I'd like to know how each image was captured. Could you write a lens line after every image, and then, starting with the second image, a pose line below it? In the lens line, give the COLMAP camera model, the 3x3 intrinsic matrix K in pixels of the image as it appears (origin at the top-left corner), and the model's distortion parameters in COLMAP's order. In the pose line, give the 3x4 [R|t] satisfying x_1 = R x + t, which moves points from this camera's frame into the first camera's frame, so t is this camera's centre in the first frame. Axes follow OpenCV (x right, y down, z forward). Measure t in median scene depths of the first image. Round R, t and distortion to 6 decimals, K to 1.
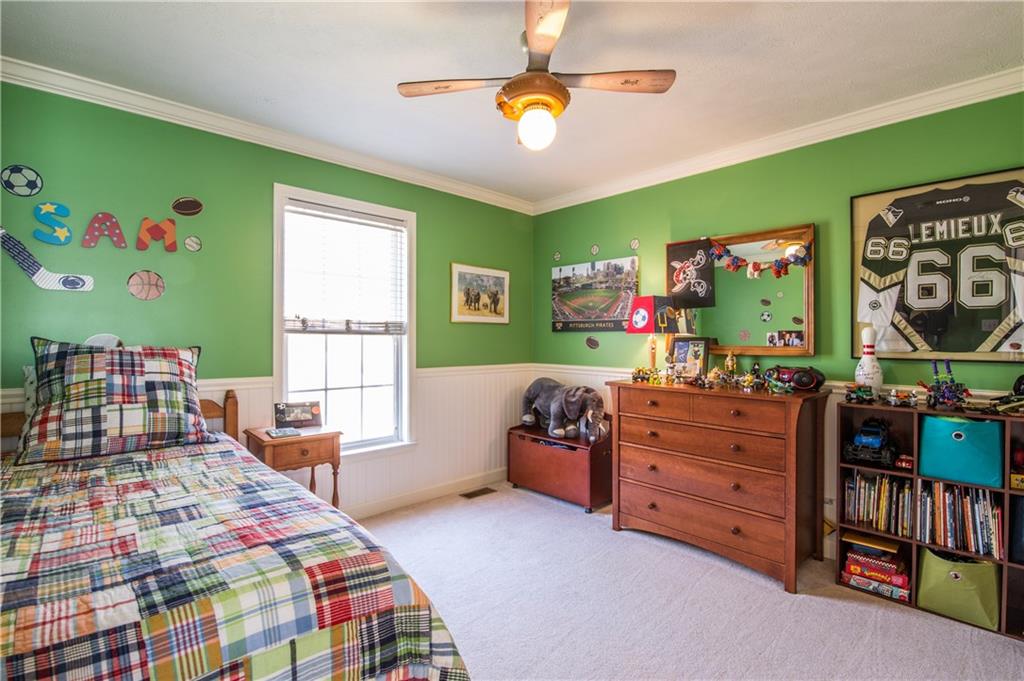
lens RADIAL K [[452.9, 0, 515.8], [0, 452.9, 337.3], [0, 0, 1]] dist [0.000948, -0.010704]
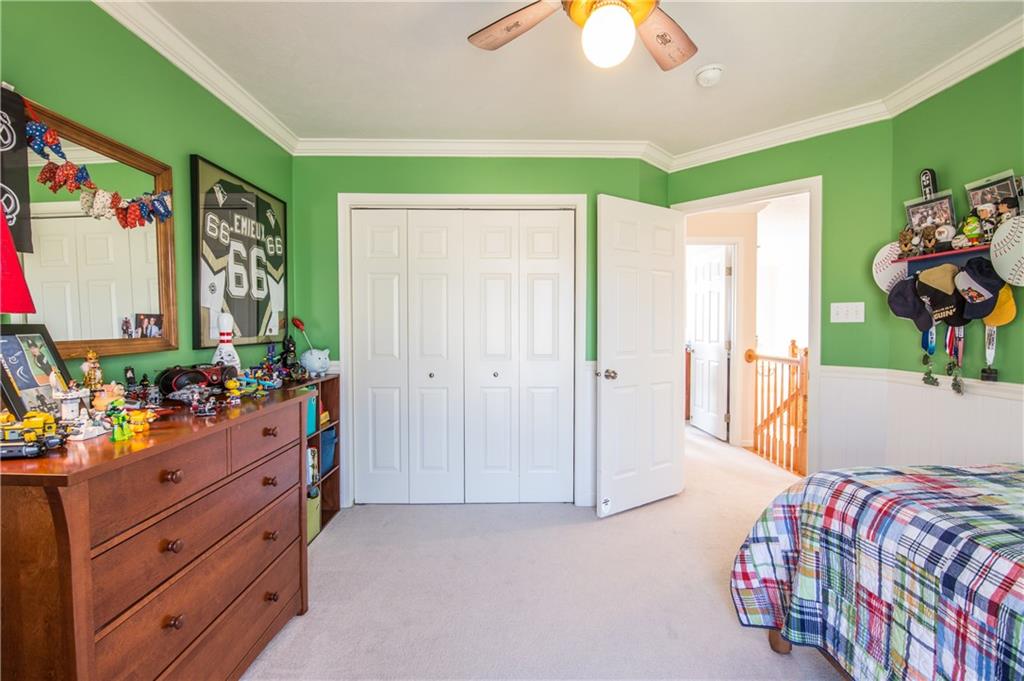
lens RADIAL K [[452.9, 0, 515.8], [0, 452.9, 337.3], [0, 0, 1]] dist [0.000948, -0.010704]
pose [[-0.736506, -0.019845, 0.676140, -0.274268], [-0.000741, 0.999593, 0.028531, 0.000379], [-0.676431, 0.020512, -0.736220, 1.307698]]
